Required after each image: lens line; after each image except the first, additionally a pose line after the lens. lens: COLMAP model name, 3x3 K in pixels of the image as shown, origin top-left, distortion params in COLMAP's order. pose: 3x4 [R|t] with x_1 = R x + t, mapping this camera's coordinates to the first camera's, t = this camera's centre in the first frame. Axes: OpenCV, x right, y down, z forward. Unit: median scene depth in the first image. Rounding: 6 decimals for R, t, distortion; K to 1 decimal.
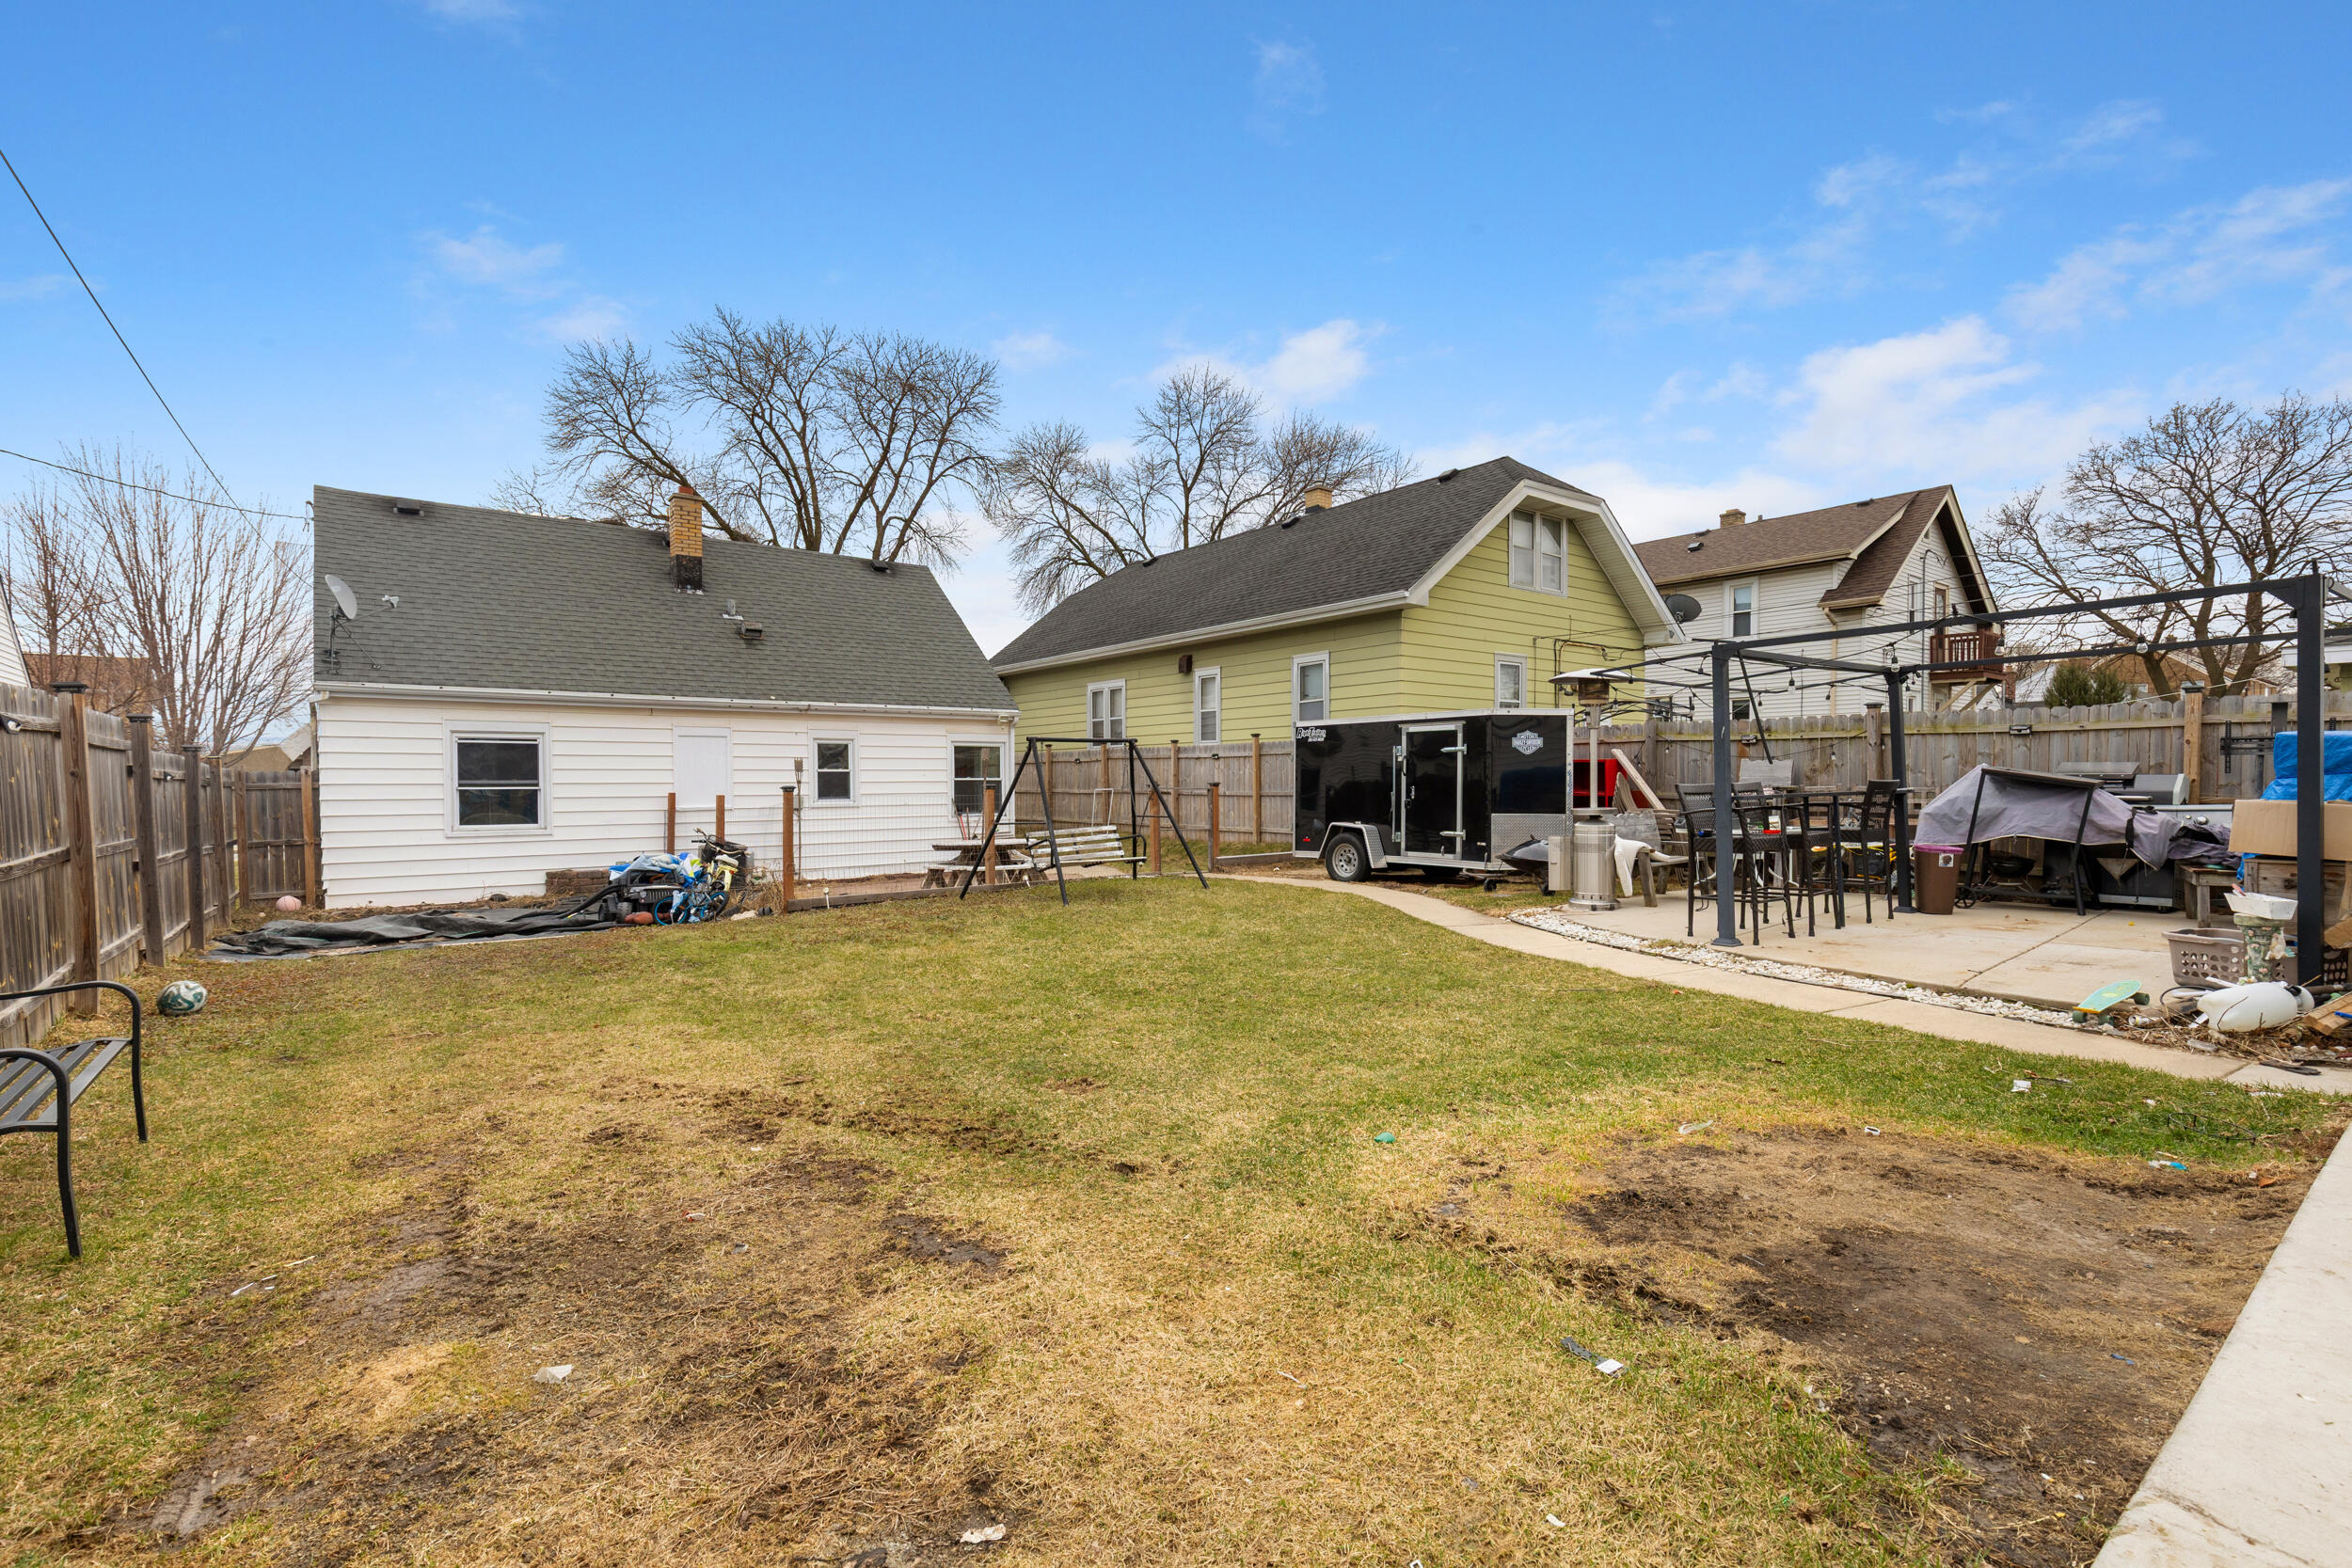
lens RADIAL K [[1050.3, 0, 1187.1], [0, 1050.3, 792.9], [0, 0, 1]] dist [0.012337, 0.000209]
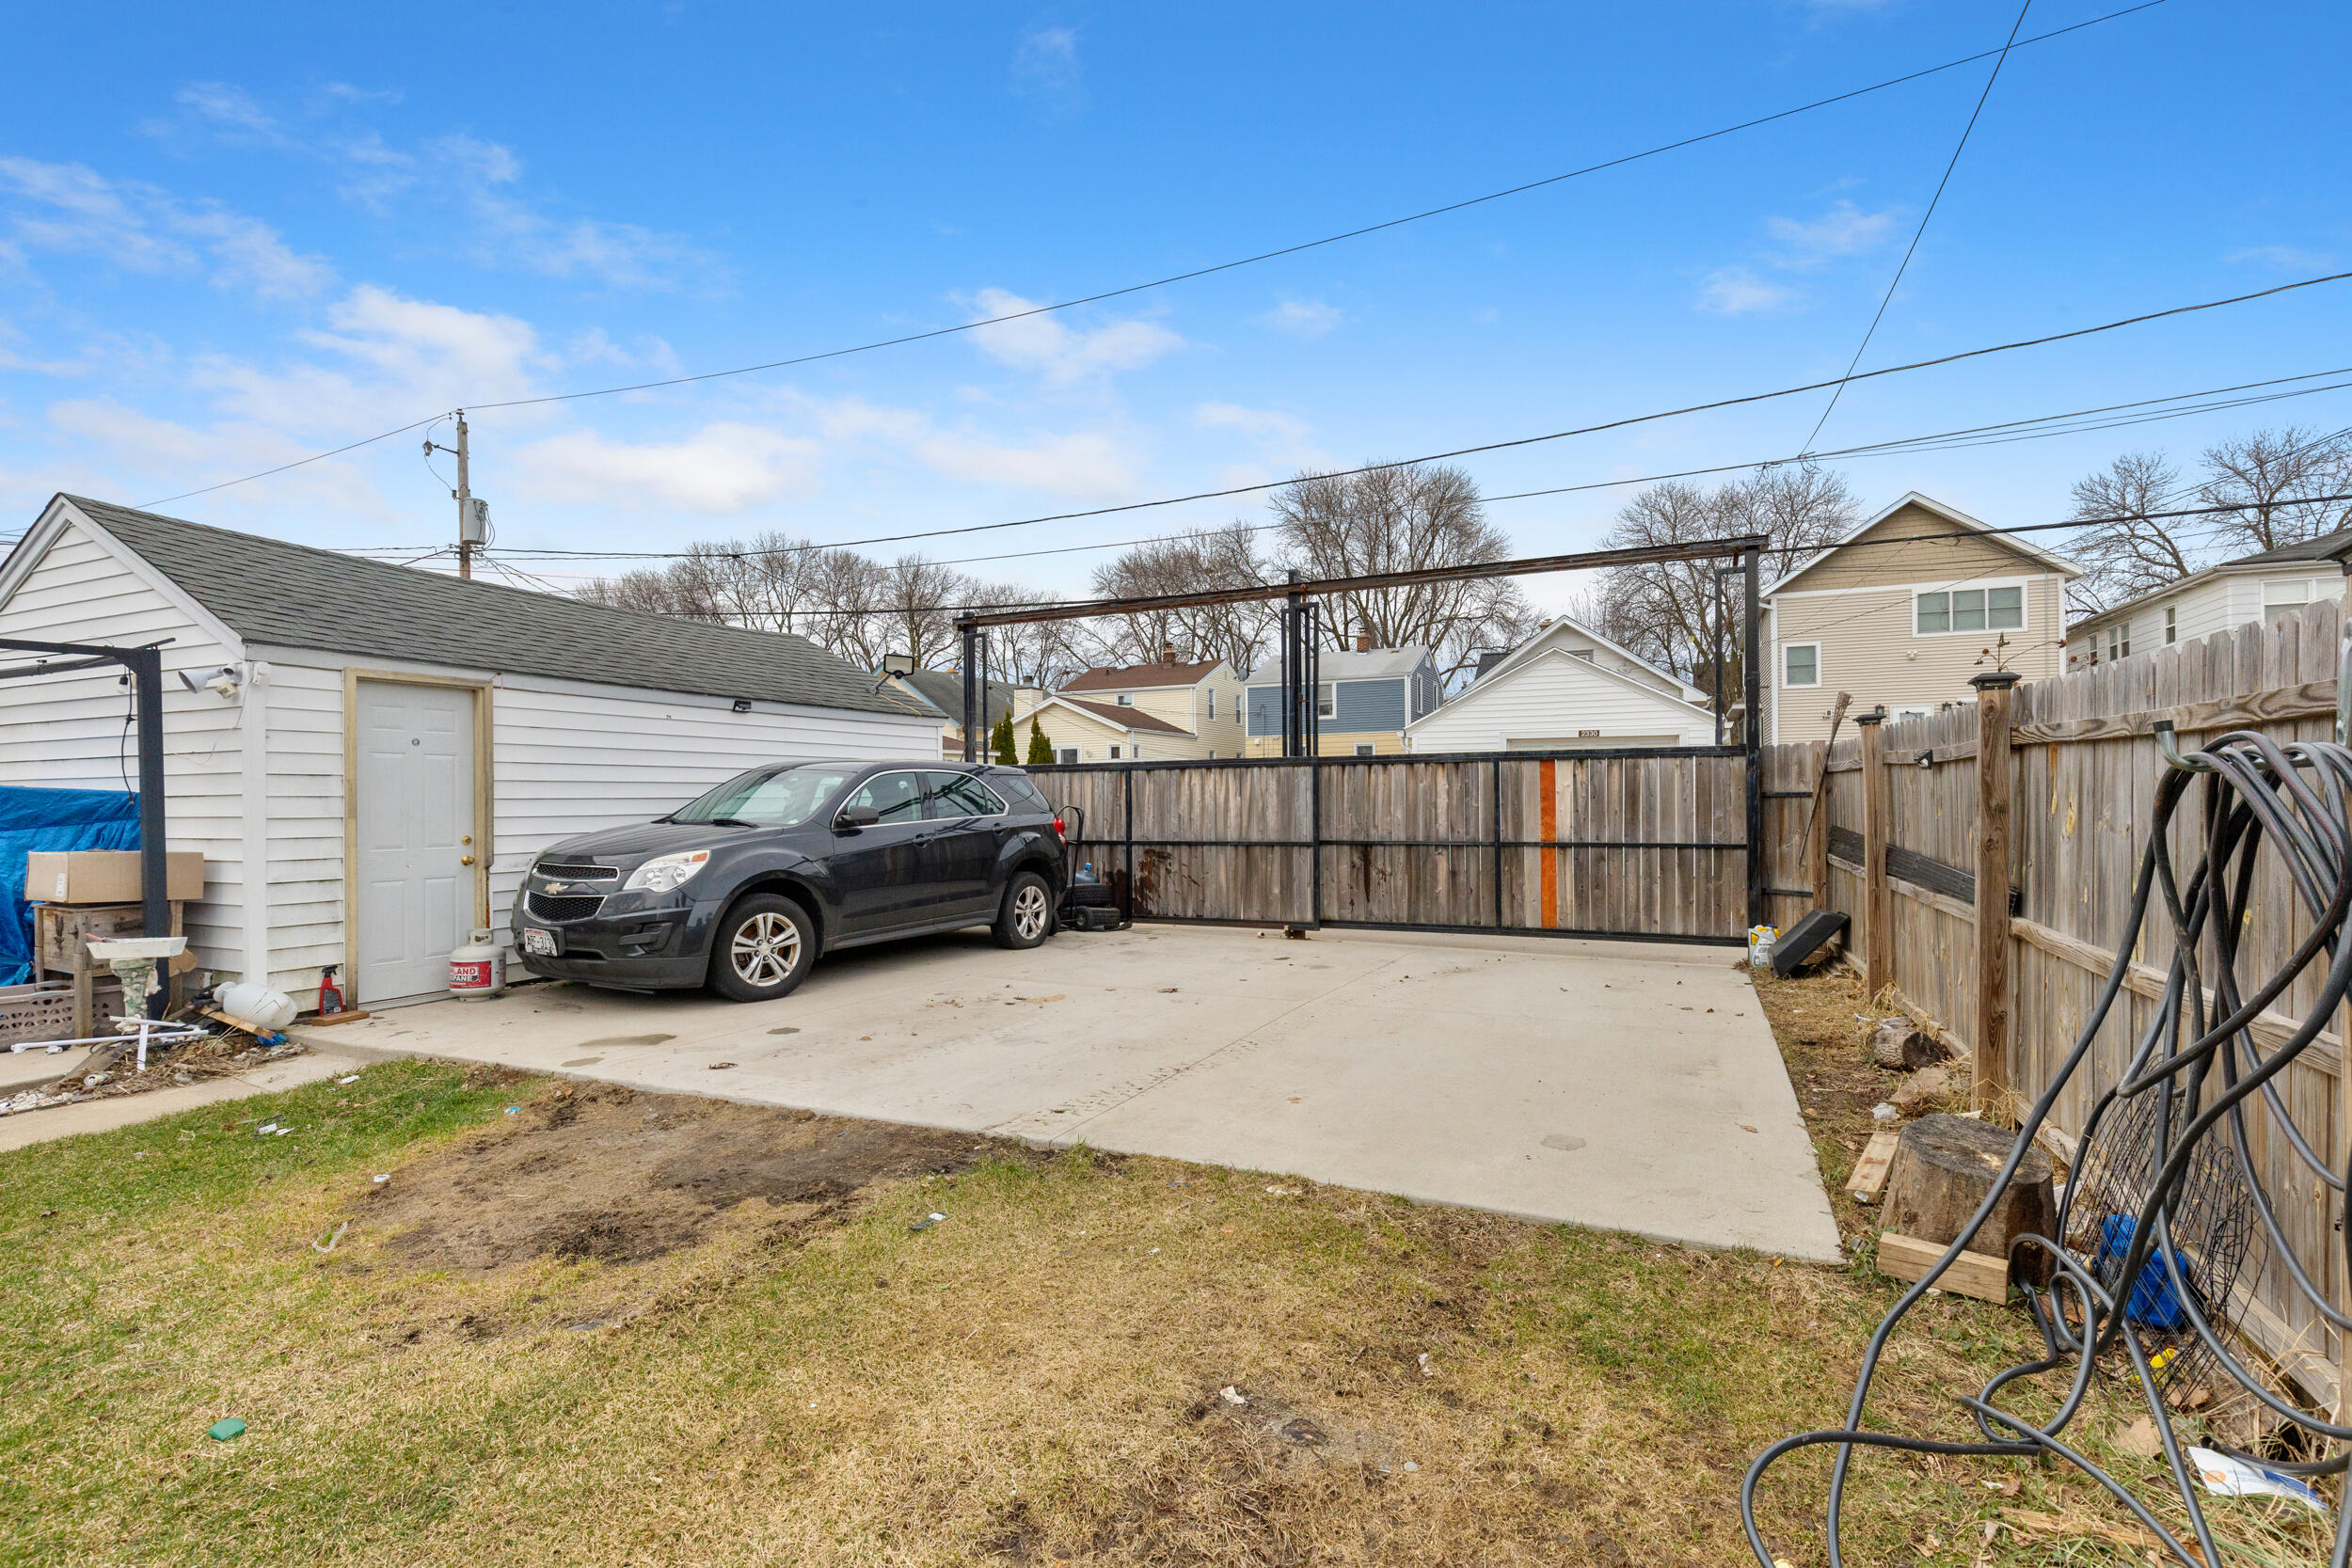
lens RADIAL K [[1050.3, 0, 1187.1], [0, 1050.3, 792.9], [0, 0, 1]] dist [0.012337, 0.000209]
pose [[-0.455217, 0.009832, 0.890326, -0.840814], [0.024692, 0.999694, 0.001585, -0.051858], [-0.890038, 0.022705, -0.455320, 1.002886]]
